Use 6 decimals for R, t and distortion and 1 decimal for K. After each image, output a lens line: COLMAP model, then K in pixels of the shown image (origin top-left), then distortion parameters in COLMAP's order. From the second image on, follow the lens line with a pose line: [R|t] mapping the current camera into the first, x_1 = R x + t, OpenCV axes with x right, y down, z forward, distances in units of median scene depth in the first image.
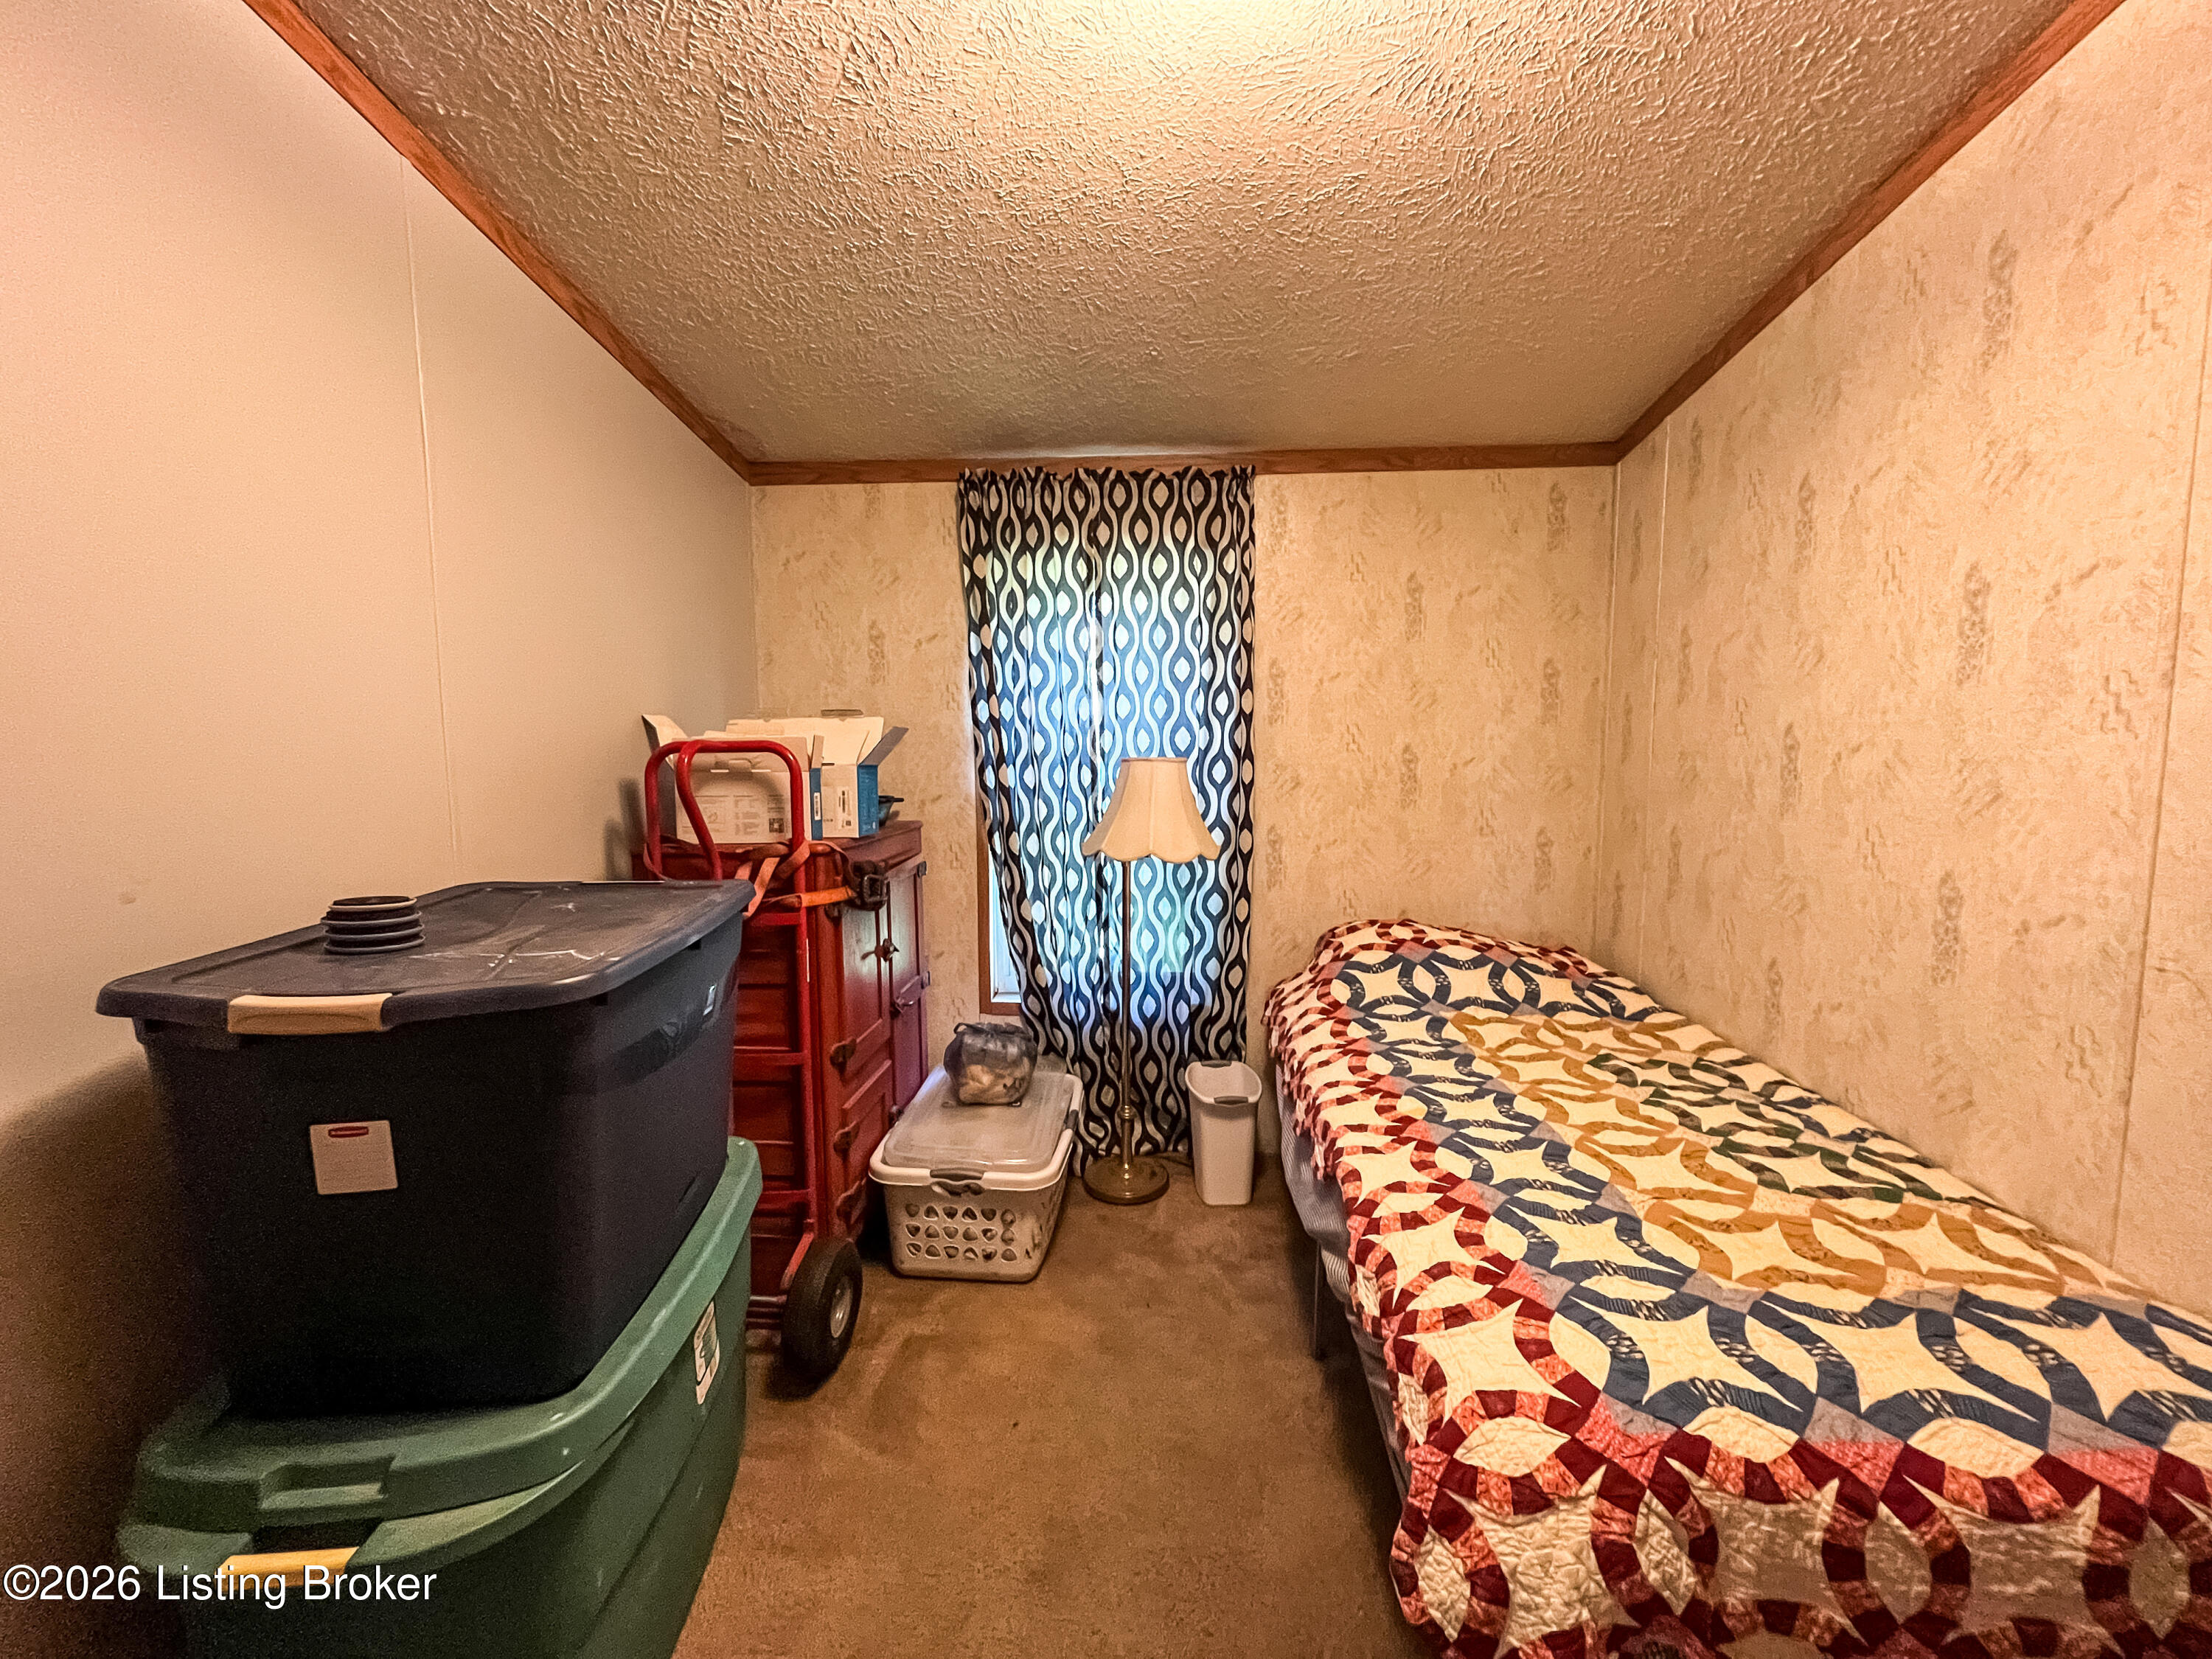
lens RADIAL K [[891.9, 0, 1120.1], [0, 891.9, 829.4], [0, 0, 1]] dist [-0.003694, -0.000514]
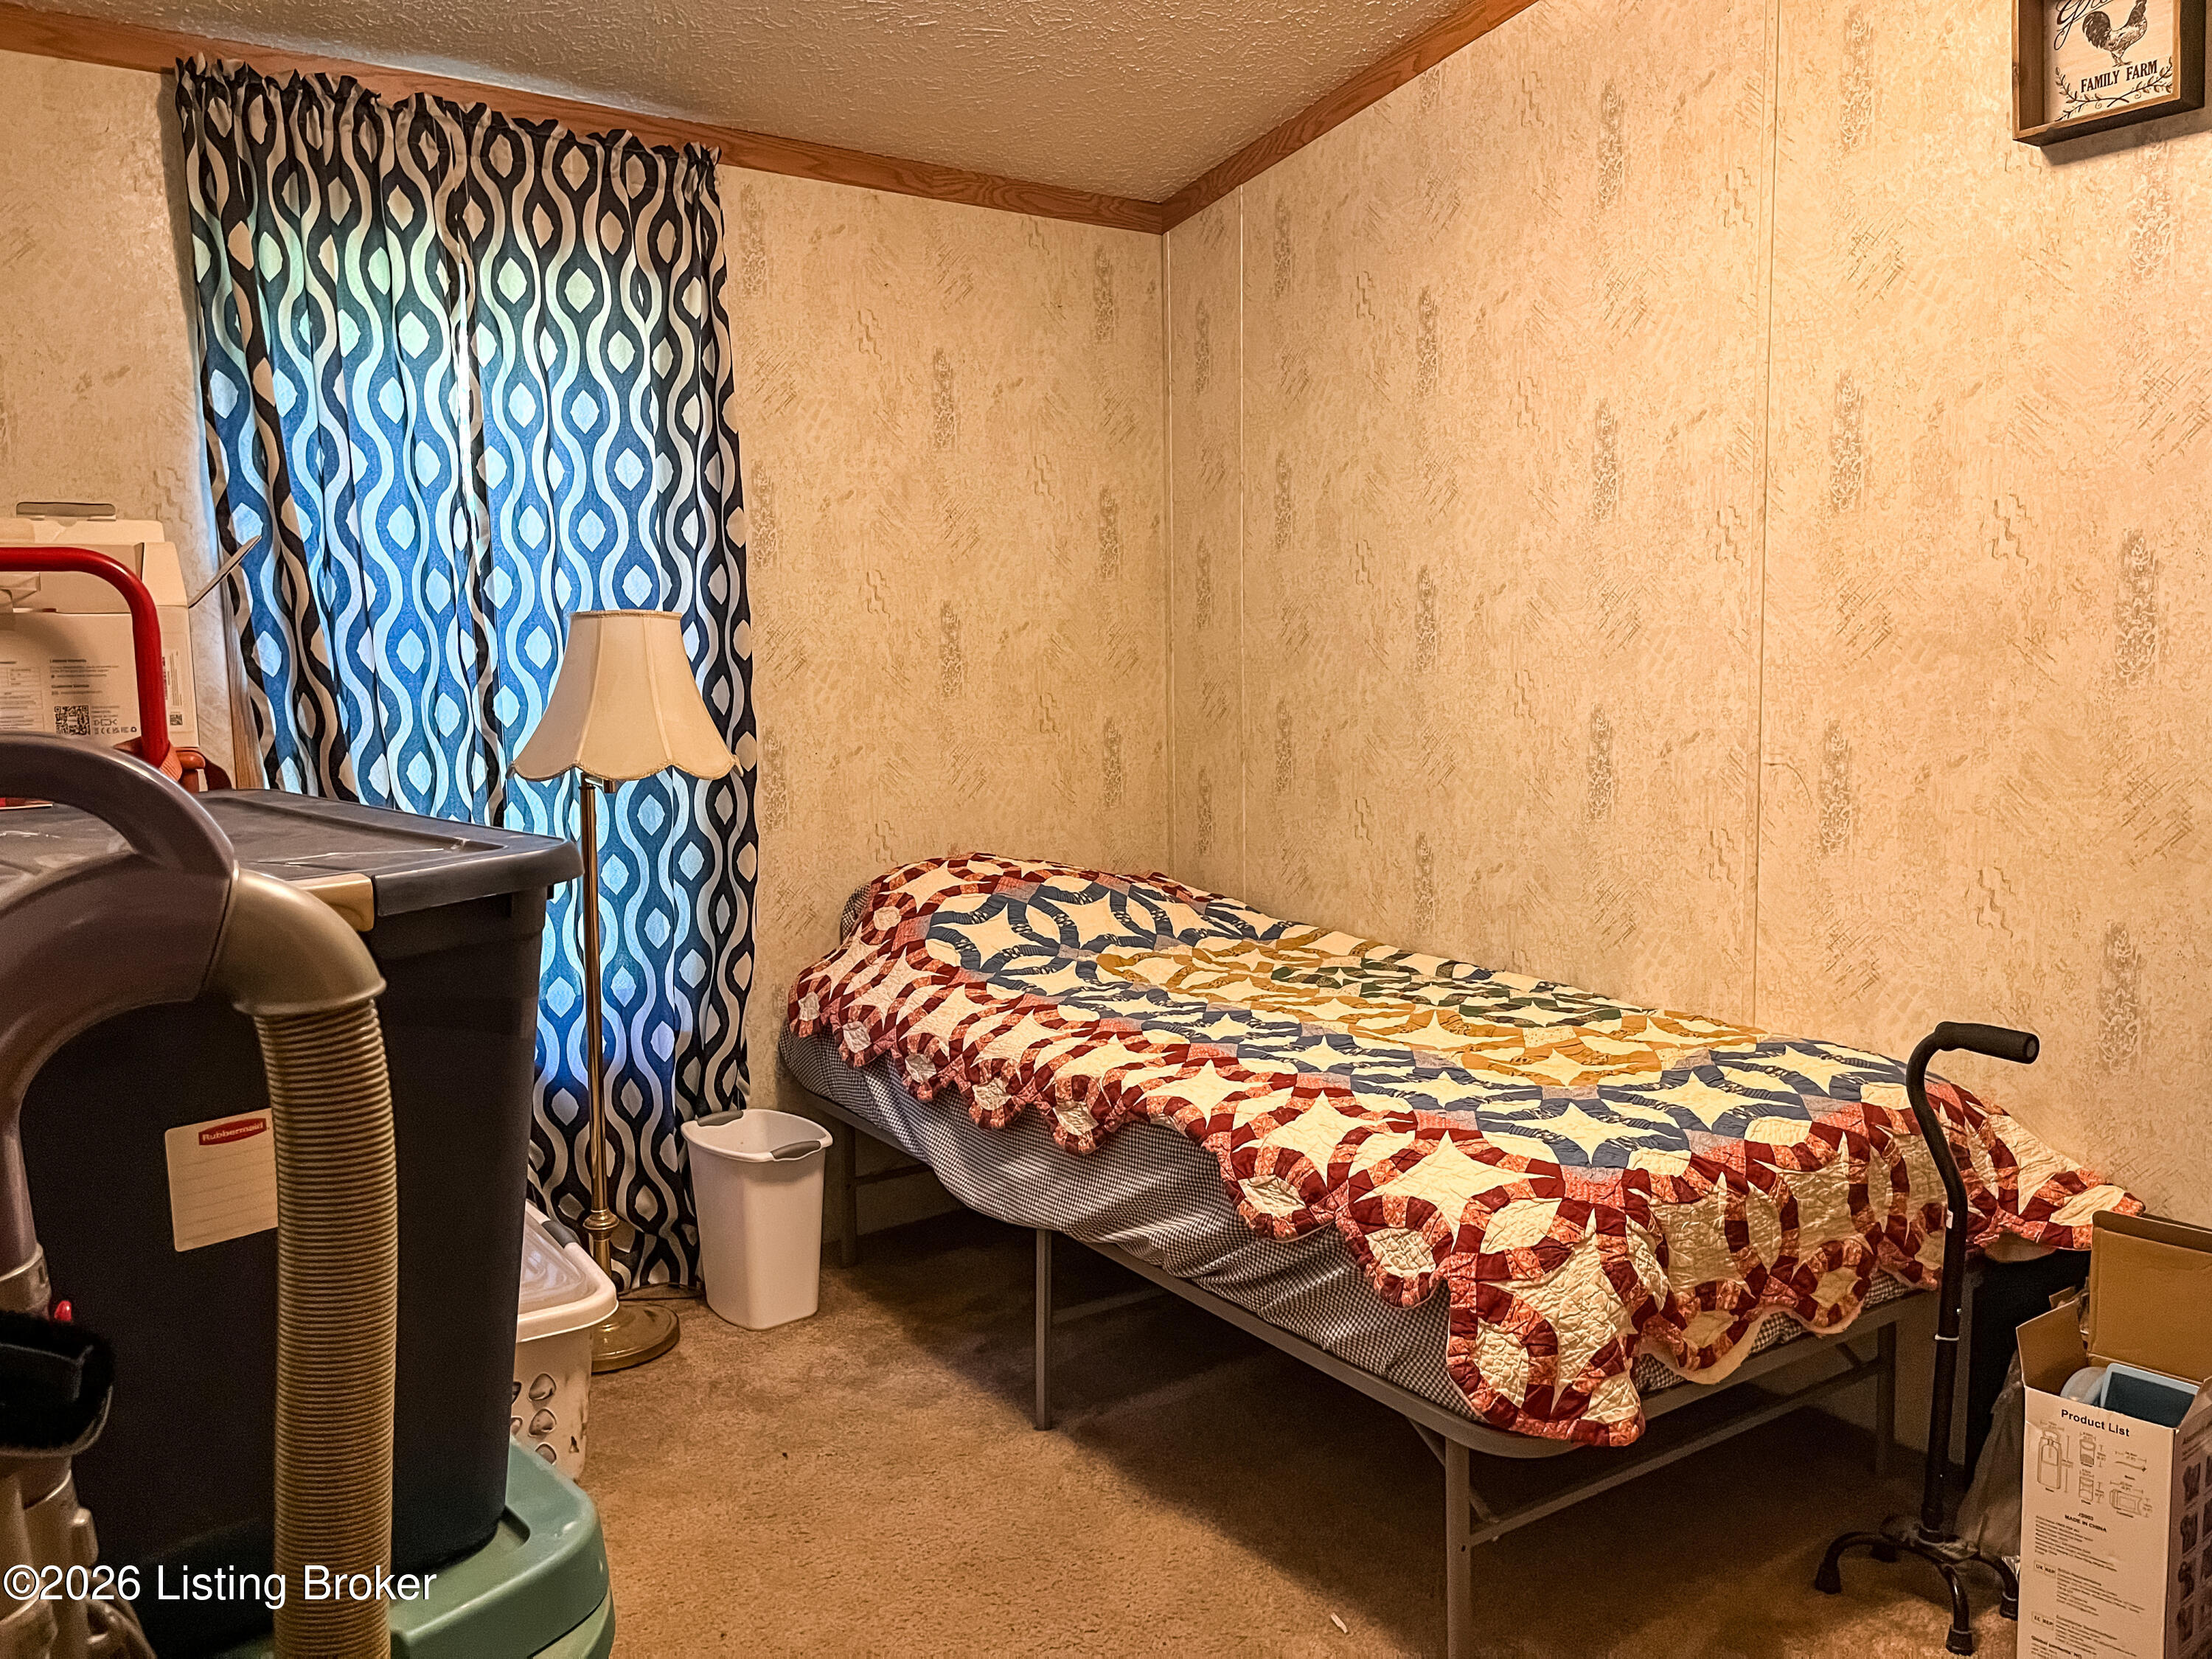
lens RADIAL K [[1699.7, 0, 1104.2], [0, 1699.7, 840.7], [0, 0, 1]] dist [0.062734, -0.088437]
pose [[0.775308, -0.073449, 0.627298, -0.641739], [0.072221, 0.997010, 0.027476, 0.092562], [-0.627440, 0.024001, 0.778295, -0.137082]]
